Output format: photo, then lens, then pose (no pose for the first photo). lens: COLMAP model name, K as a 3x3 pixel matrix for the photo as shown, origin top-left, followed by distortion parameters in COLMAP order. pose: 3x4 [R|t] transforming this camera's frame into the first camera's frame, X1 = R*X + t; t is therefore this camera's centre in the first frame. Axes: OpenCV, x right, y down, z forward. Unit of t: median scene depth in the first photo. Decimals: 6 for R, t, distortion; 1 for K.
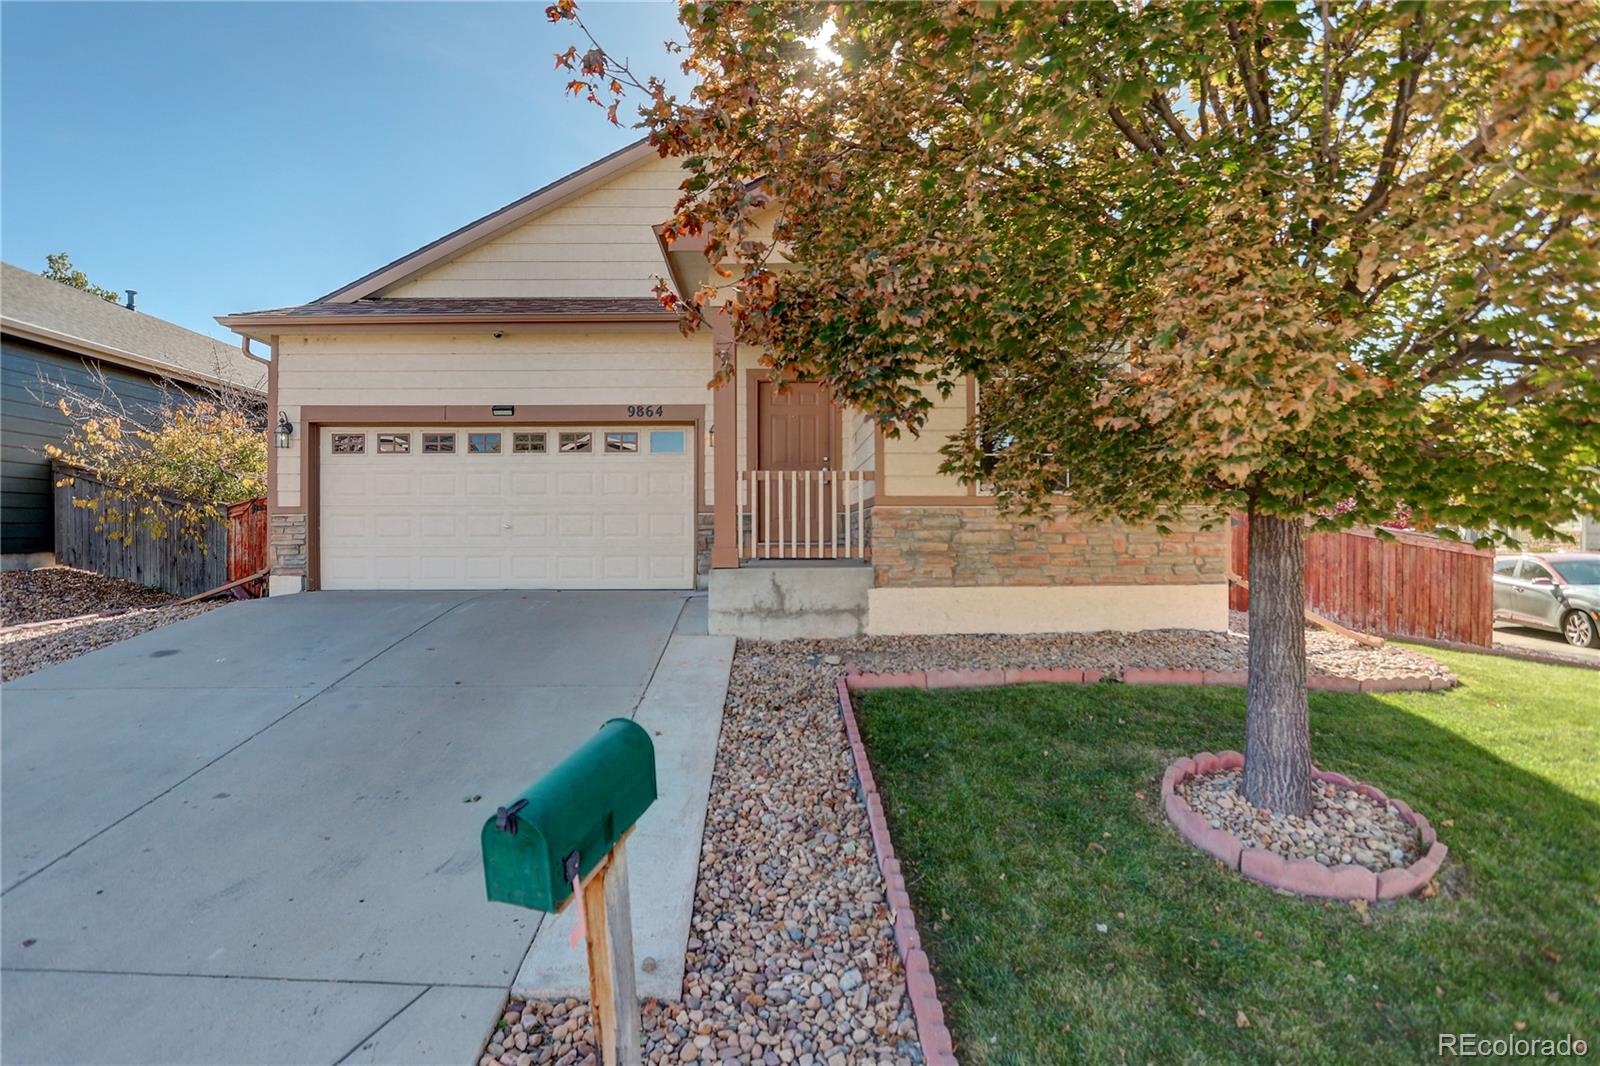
lens RADIAL K [[768.0, 0, 796.0], [0, 768.0, 531.7], [0, 0, 1]] dist [-0.003493, 0.007945]
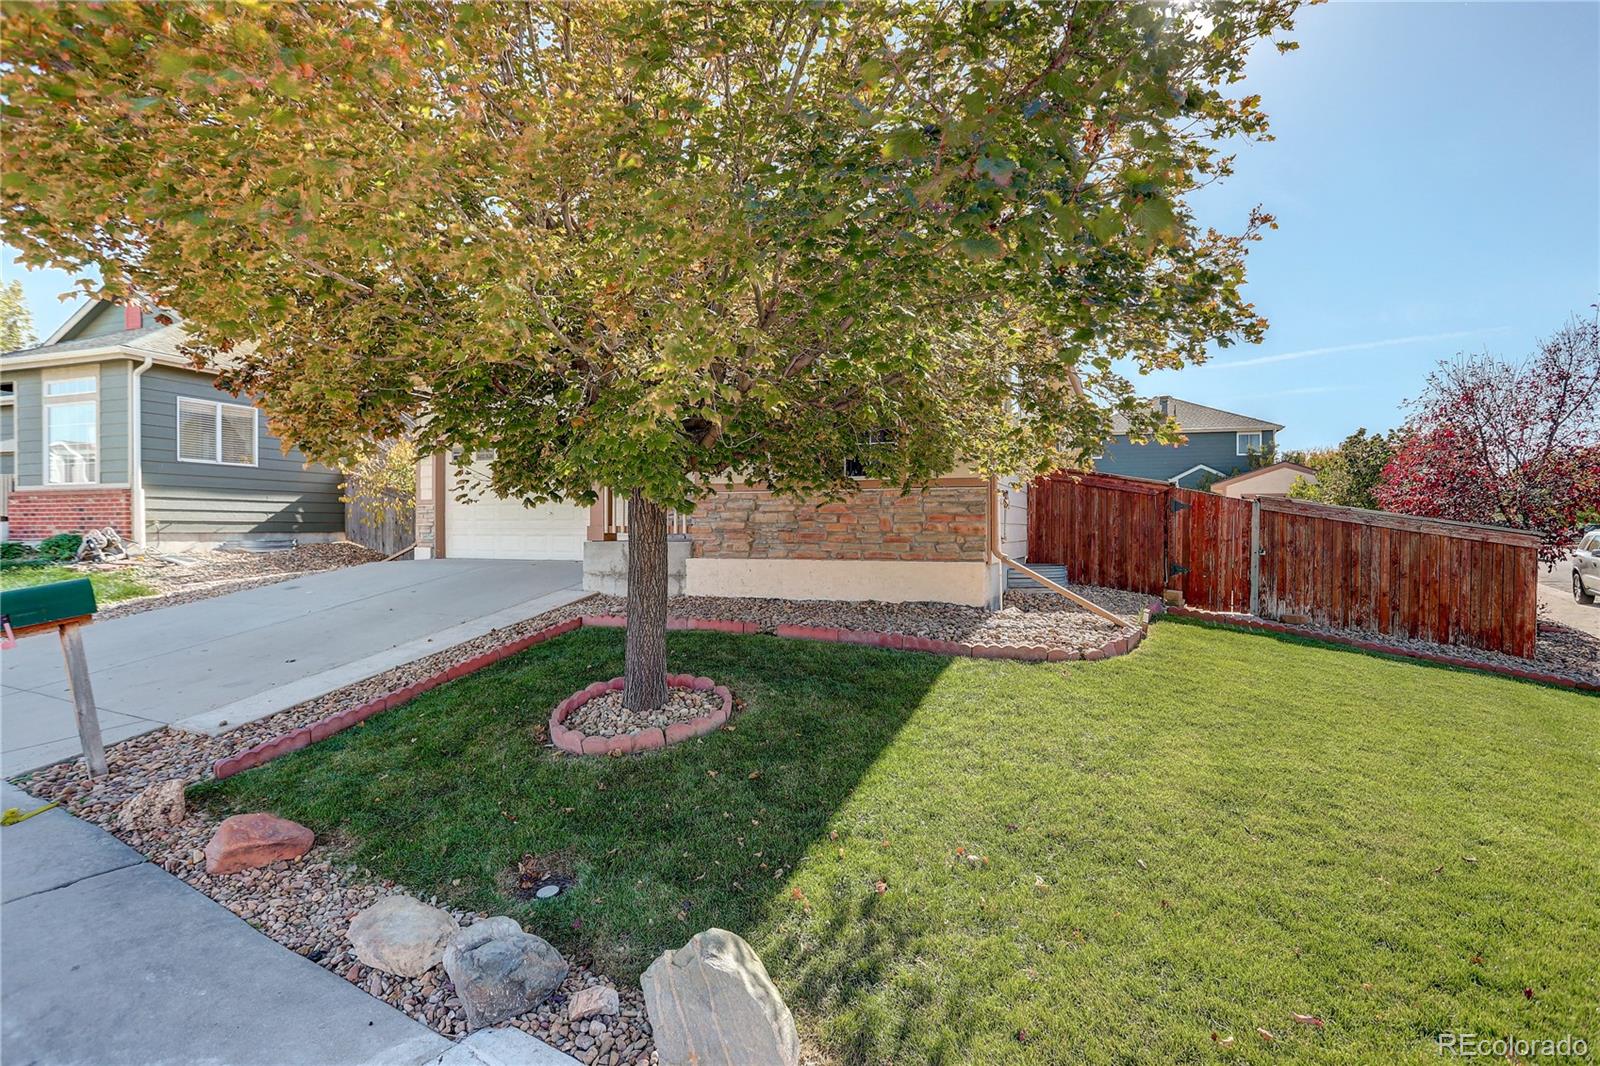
lens RADIAL K [[768.0, 0, 801.0], [0, 768.0, 529.7], [0, 0, 1]] dist [-0.003493, 0.007945]
pose [[0.922335, 0.005401, -0.386353, 0.548062], [-0.004059, 0.999983, 0.004290, 0.015375], [0.386370, -0.002389, 0.922341, -0.056322]]
